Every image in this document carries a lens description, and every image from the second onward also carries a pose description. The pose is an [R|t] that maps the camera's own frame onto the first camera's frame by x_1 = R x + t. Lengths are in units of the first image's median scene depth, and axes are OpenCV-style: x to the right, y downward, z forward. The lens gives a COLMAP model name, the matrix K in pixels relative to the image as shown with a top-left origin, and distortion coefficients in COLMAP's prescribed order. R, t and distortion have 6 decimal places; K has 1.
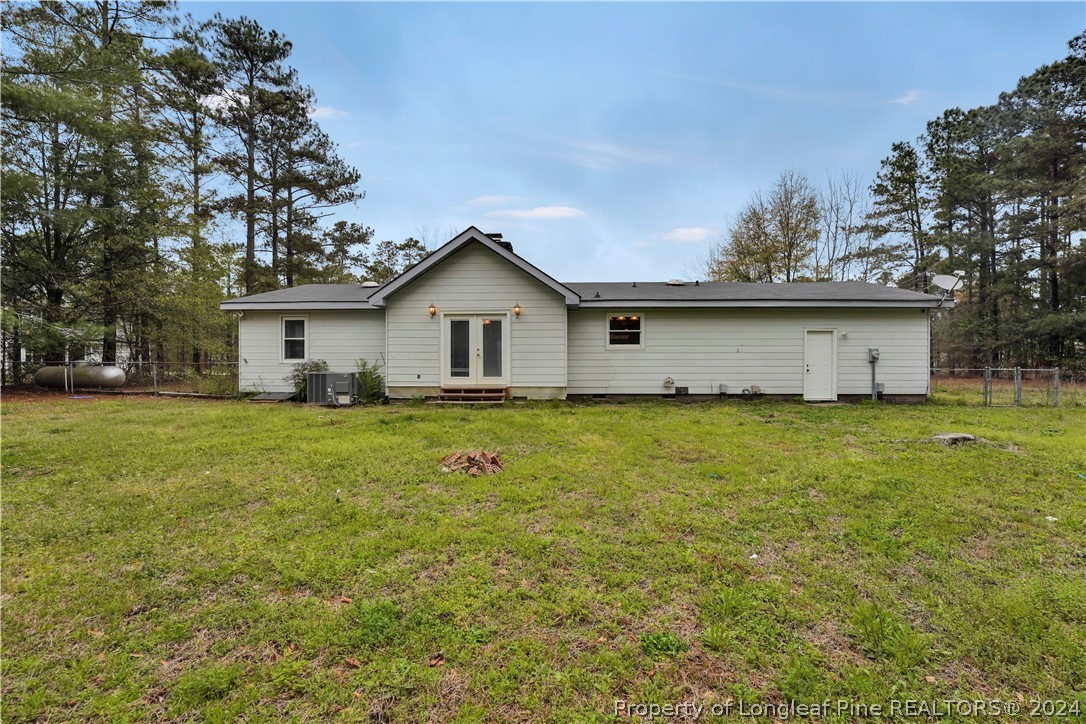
lens RADIAL K [[444.3, 0, 539.8], [0, 444.3, 365.2], [0, 0, 1]] dist [-0.025591, 0.000126]
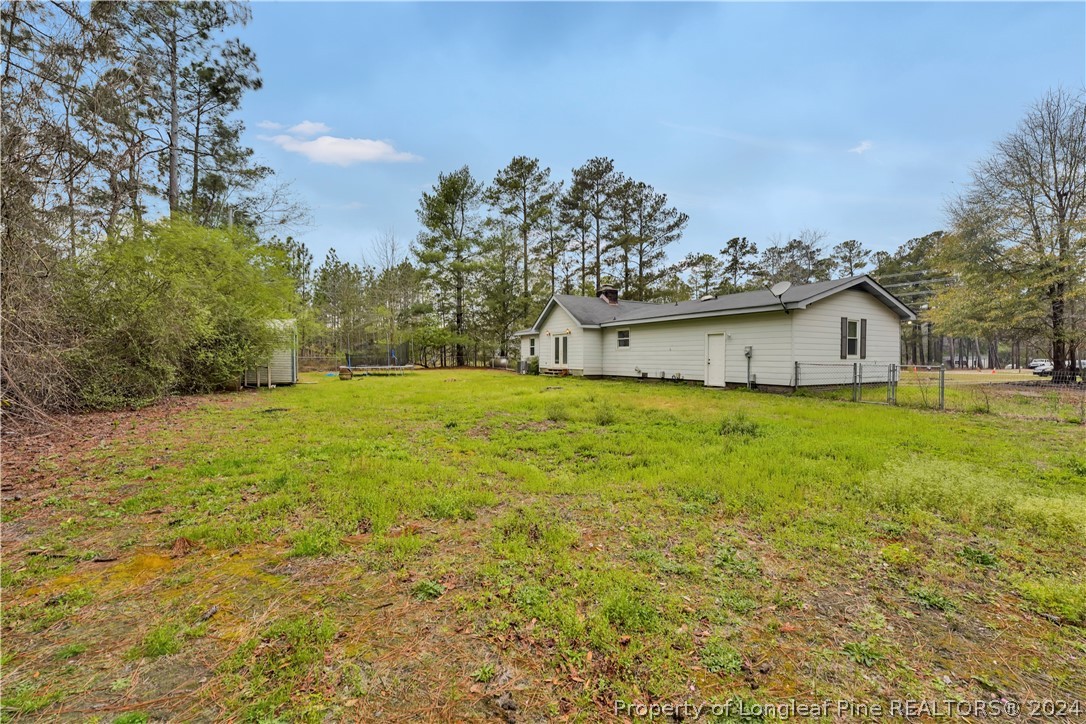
lens RADIAL K [[452.6, 0, 542.8], [0, 452.6, 364.9], [0, 0, 1]] dist [-0.005824, 0.000197]
pose [[0.501616, 0.016063, -0.864941, 1.559801], [-0.015038, 0.999838, 0.009847, 0.010702], [0.864960, 0.008068, 0.501776, -0.143886]]
